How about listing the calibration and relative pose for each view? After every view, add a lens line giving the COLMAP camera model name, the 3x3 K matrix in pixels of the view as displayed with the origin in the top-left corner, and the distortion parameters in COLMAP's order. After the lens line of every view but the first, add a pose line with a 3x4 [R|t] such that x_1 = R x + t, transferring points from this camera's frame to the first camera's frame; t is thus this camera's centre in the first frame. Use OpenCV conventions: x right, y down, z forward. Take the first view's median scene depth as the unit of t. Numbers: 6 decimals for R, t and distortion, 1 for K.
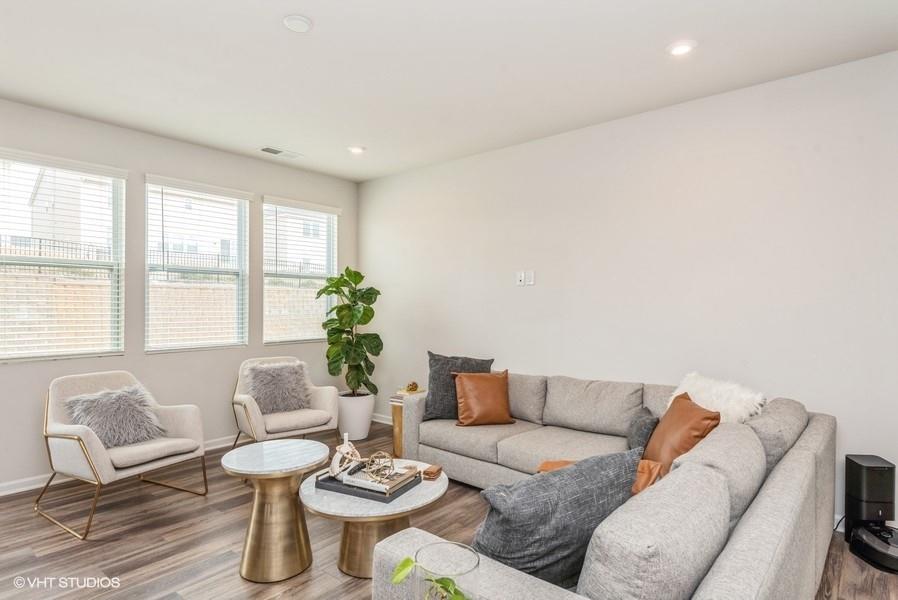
lens RADIAL K [[504.0, 0, 452.8], [0, 504.0, 313.0], [0, 0, 1]] dist [0.030330, -0.011417]
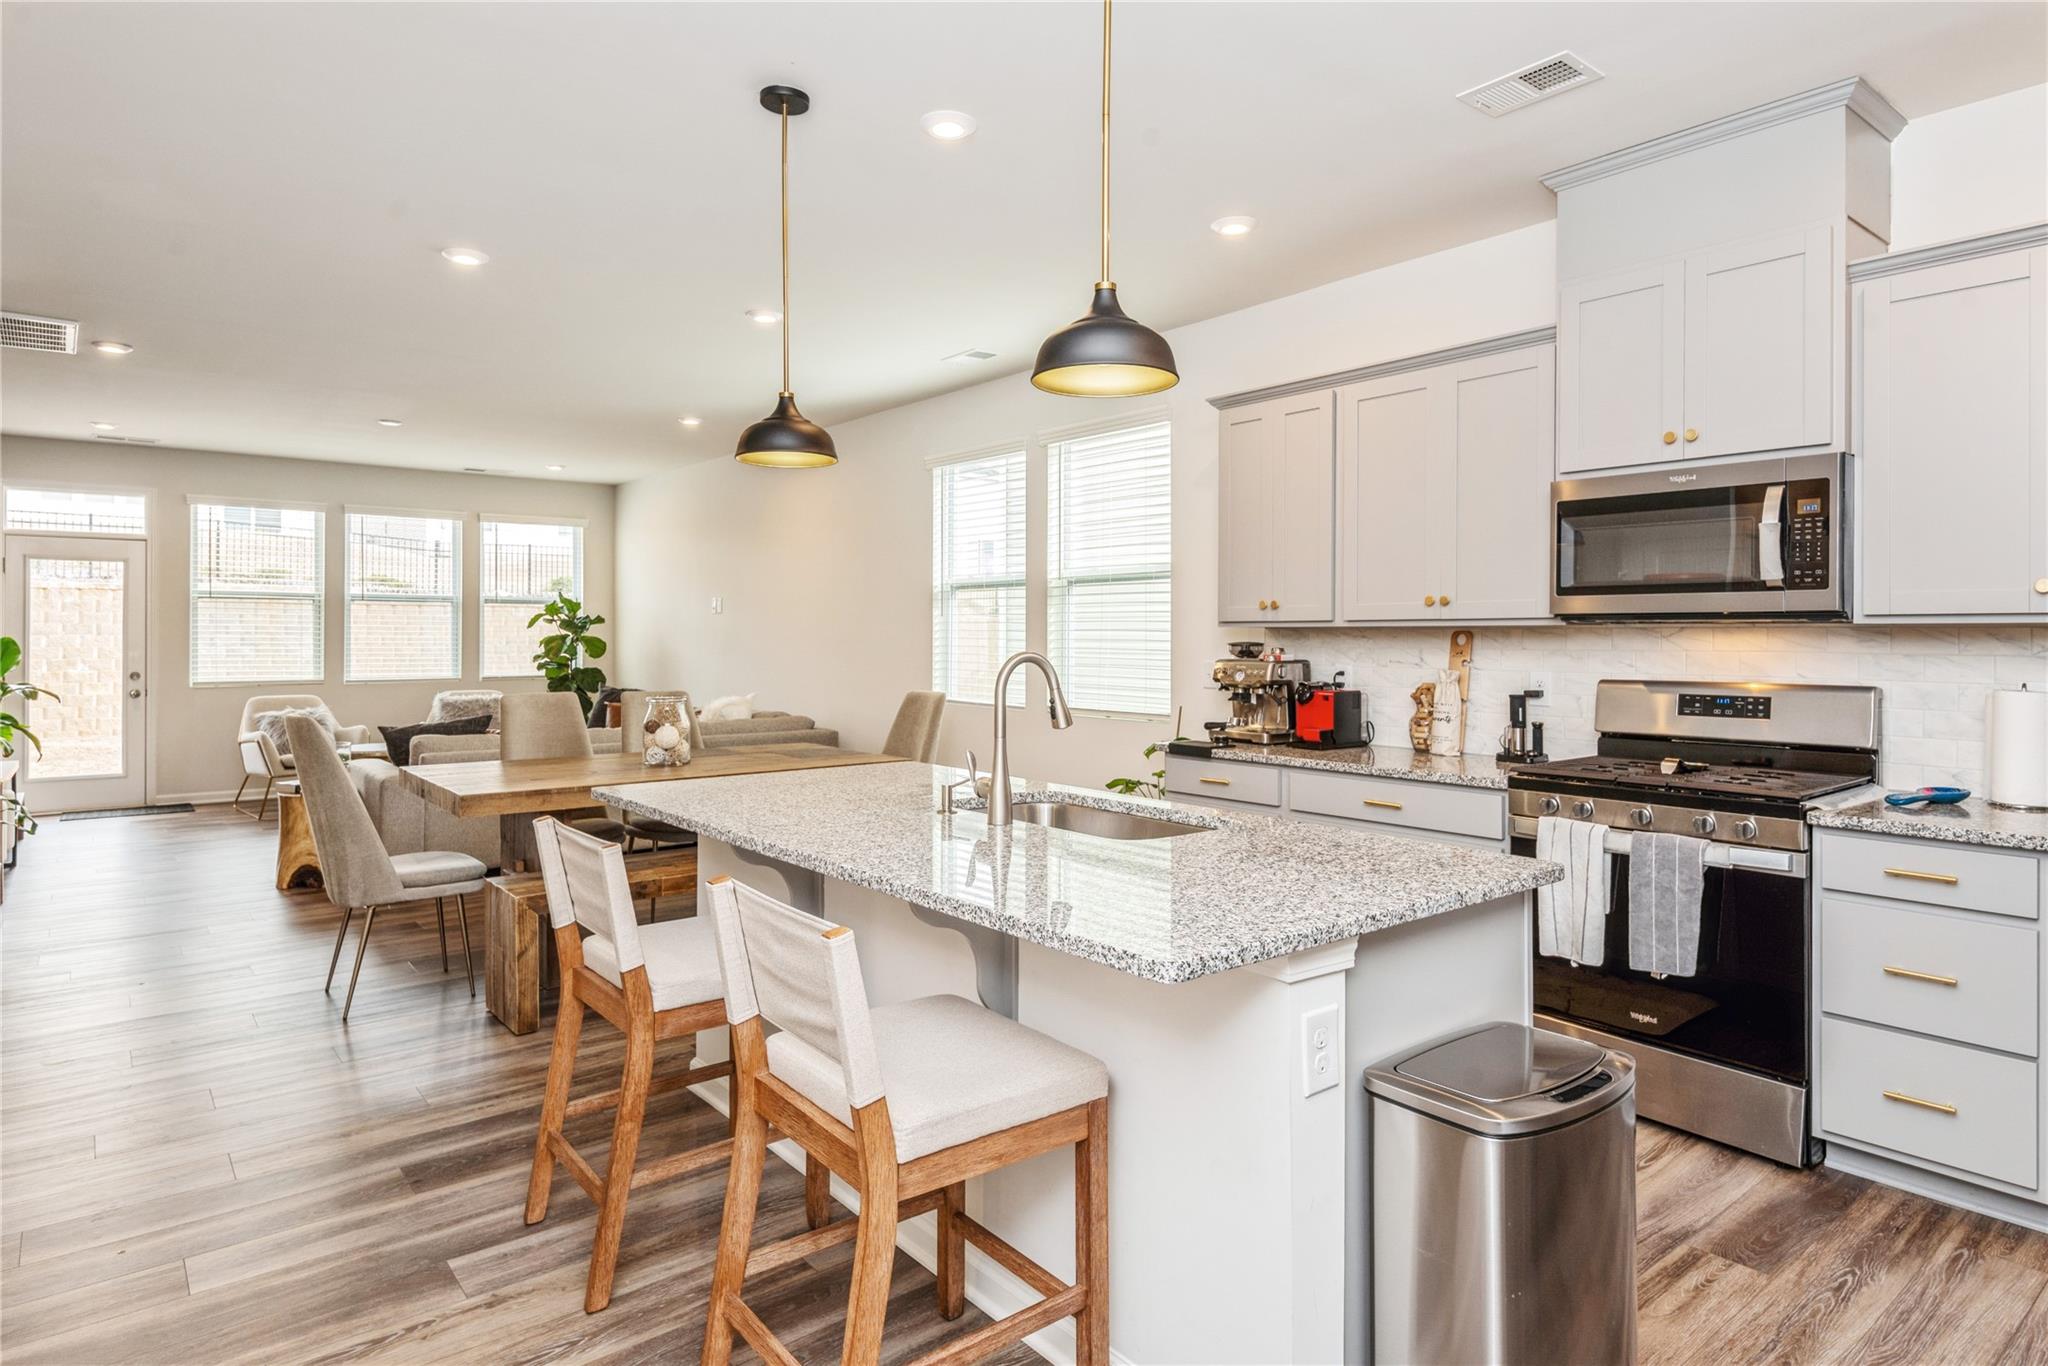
lens RADIAL K [[1149.4, 0, 1006.4], [0, 1149.4, 645.3], [0, 0, 1]] dist [0.030330, -0.011417]
pose [[0.983145, 0.003336, -0.182796, 0.940444], [-0.005860, 0.999895, -0.013268, 0.024632], [0.182732, 0.014116, 0.983061, -0.861316]]
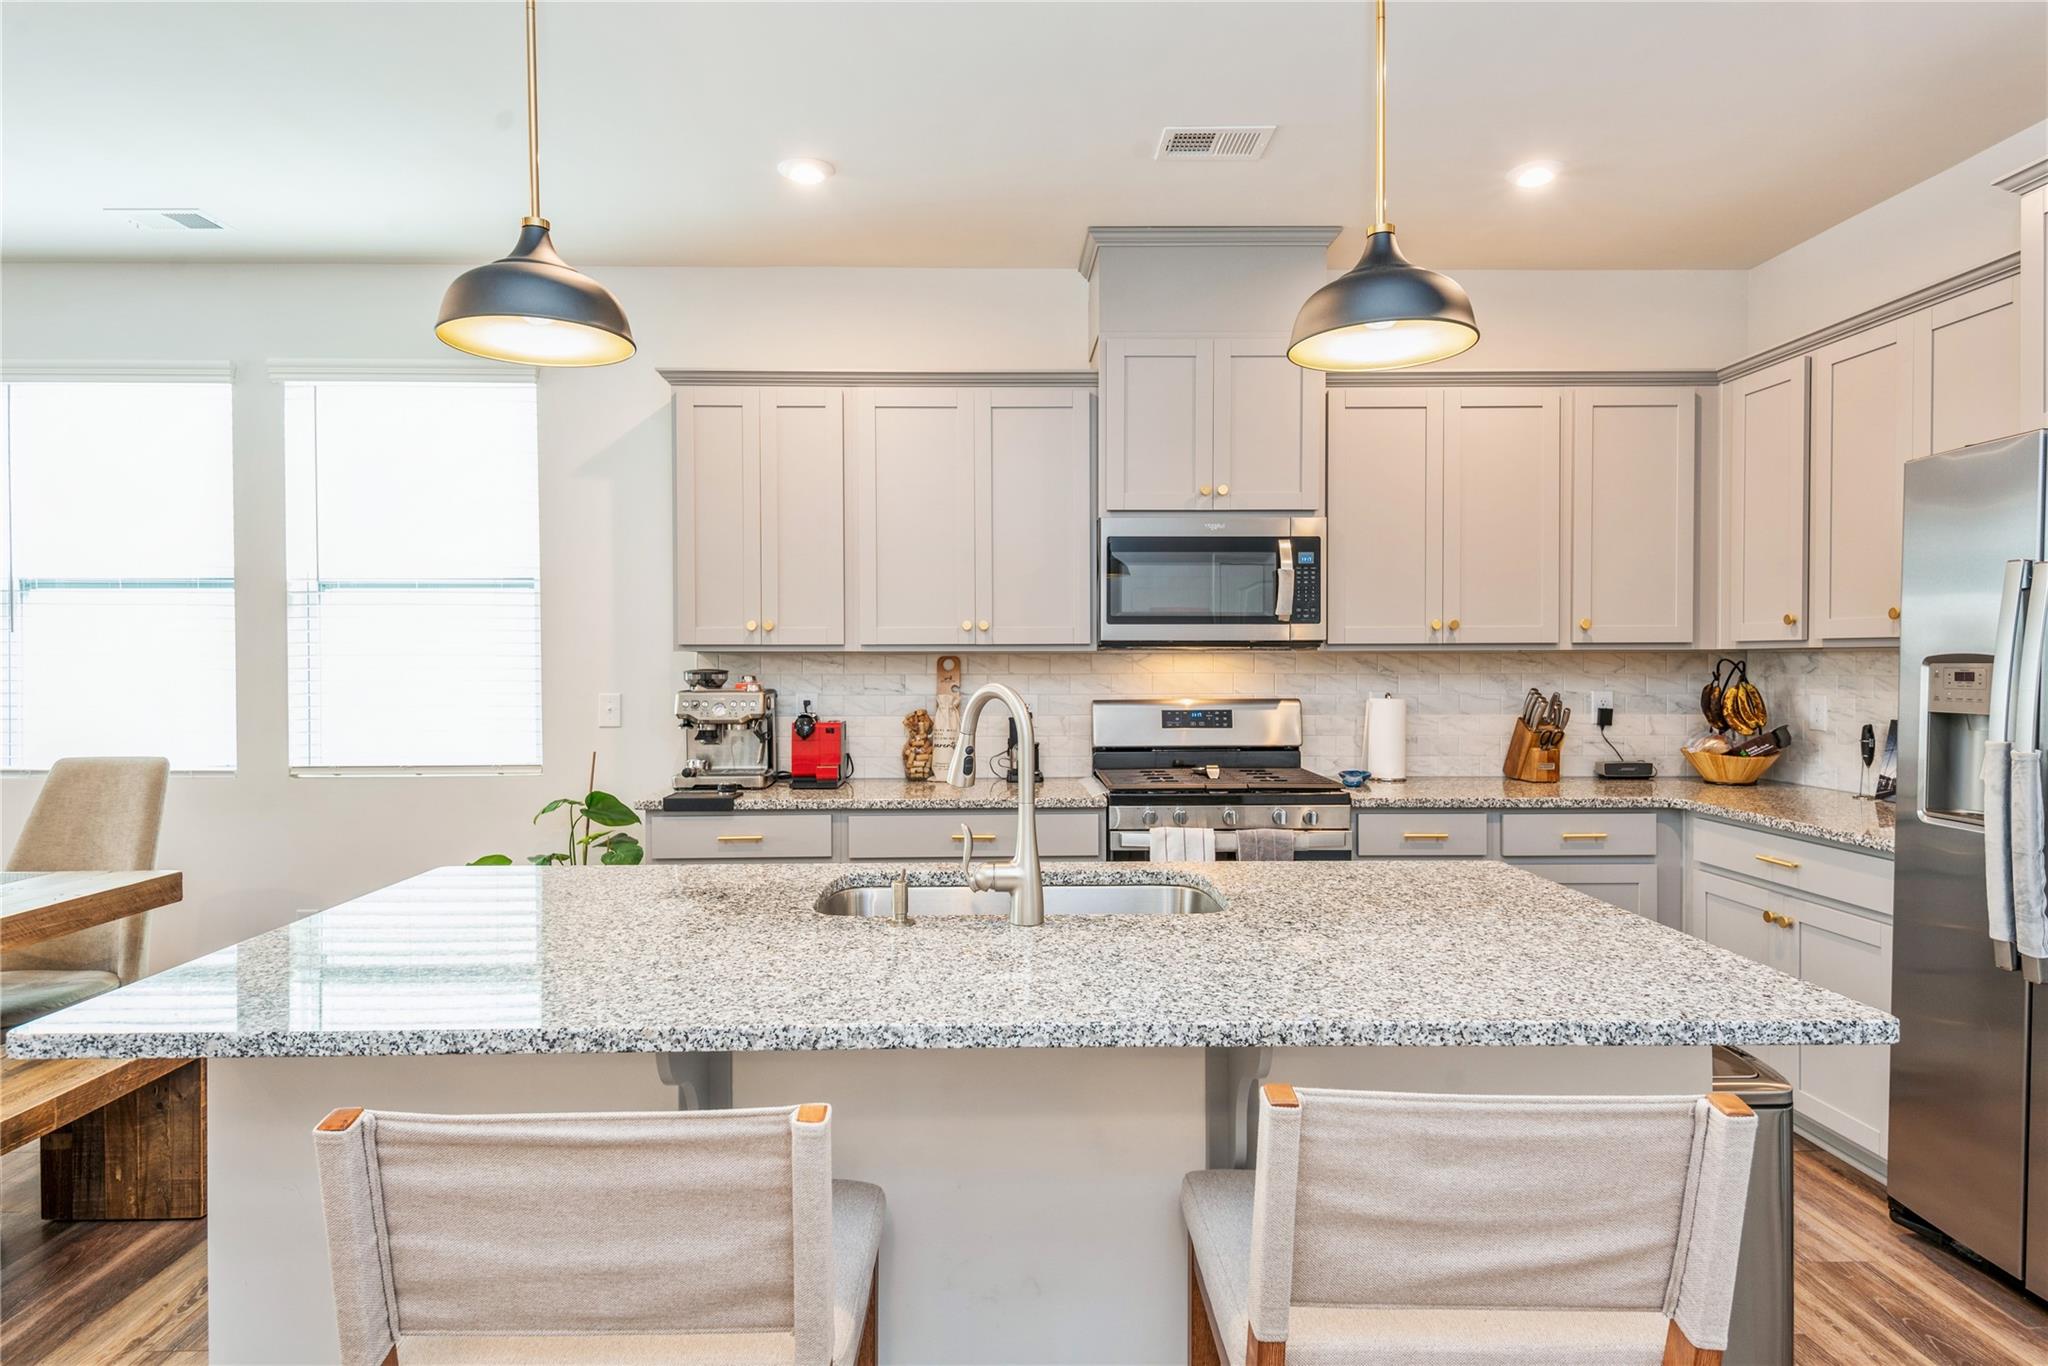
lens RADIAL K [[1149.4, 0, 1012.6], [0, 1149.4, 674.9], [0, 0, 1]] dist [0.030330, -0.011417]
pose [[0.744061, -0.009290, 0.668047, 0.588368], [0.016138, 0.999861, -0.004070, 0.019151], [-0.667917, 0.013809, 0.744108, -0.624953]]
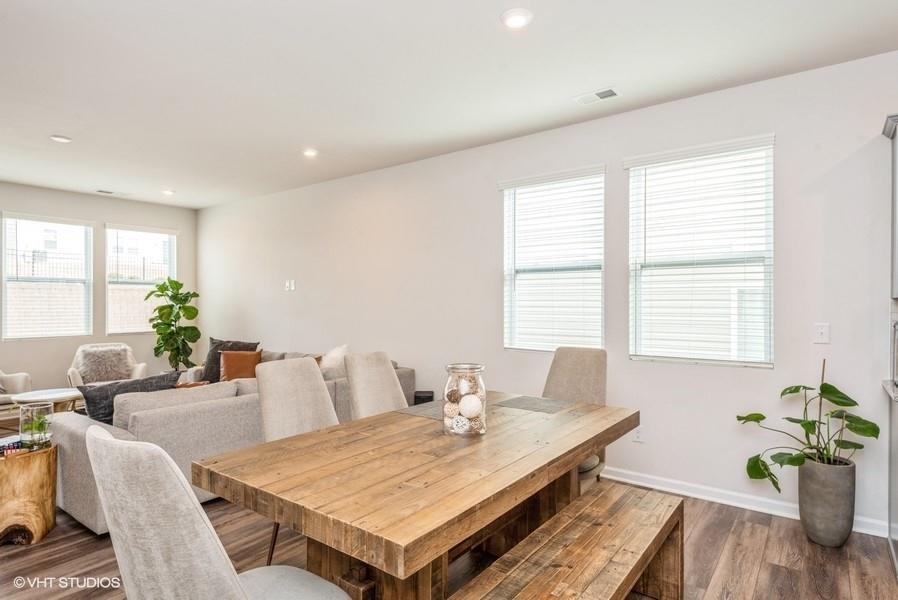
lens RADIAL K [[504.0, 0, 445.0], [0, 504.0, 308.2], [0, 0, 1]] dist [0.030330, -0.011417]
pose [[0.998076, -0.003810, 0.061890, 0.440890], [0.004506, 0.999928, -0.011118, 0.011049], [-0.061843, 0.011376, 0.998021, -0.394874]]
